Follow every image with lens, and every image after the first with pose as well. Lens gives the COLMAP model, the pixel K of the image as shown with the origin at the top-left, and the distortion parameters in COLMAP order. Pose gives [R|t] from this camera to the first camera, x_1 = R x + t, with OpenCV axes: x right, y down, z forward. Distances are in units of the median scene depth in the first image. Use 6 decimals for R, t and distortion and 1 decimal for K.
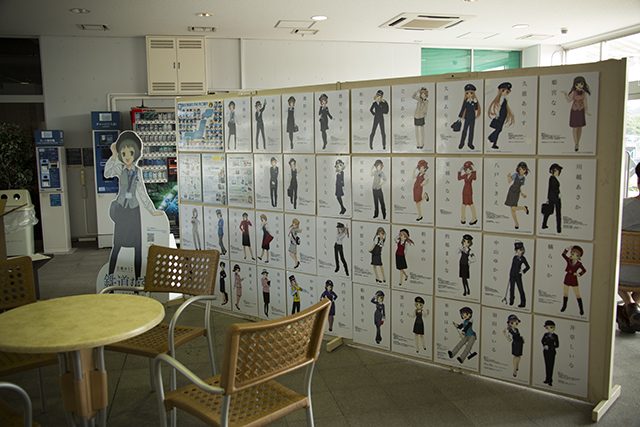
lens RADIAL K [[558.4, 0, 322.3], [0, 558.4, 207.2], [0, 0, 1]] dist [-0.101343, 0.076549]
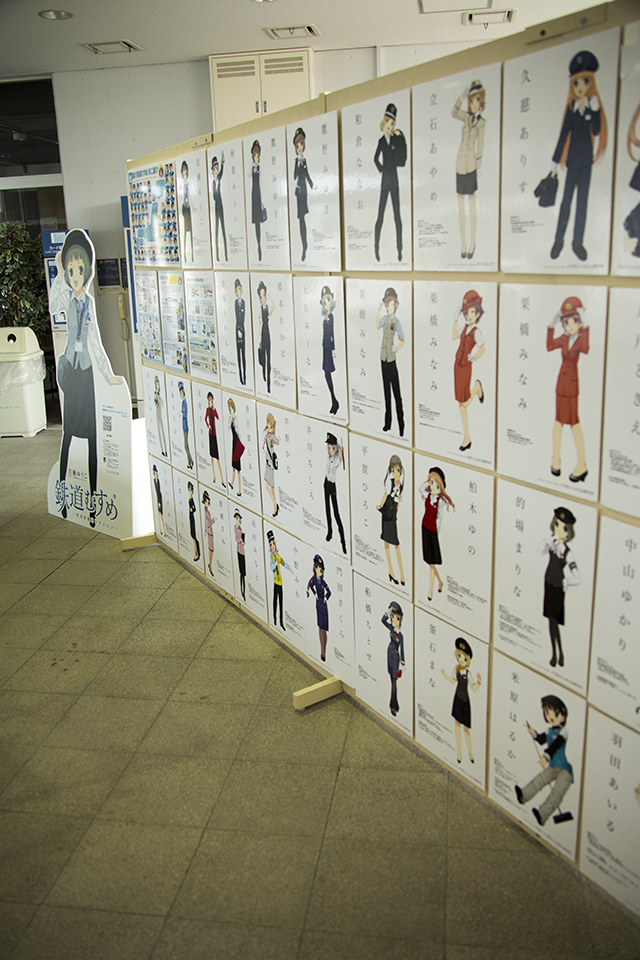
lens RADIAL K [[837.6, 0, 315.6], [0, 837.6, 479.9], [0, 0, 1]] dist [-0.101343, 0.076549]
pose [[0.927161, 0.081379, -0.365718, 0.266024], [-0.020497, 0.985681, 0.167369, -0.046044], [0.374102, -0.147682, 0.915553, 0.398548]]
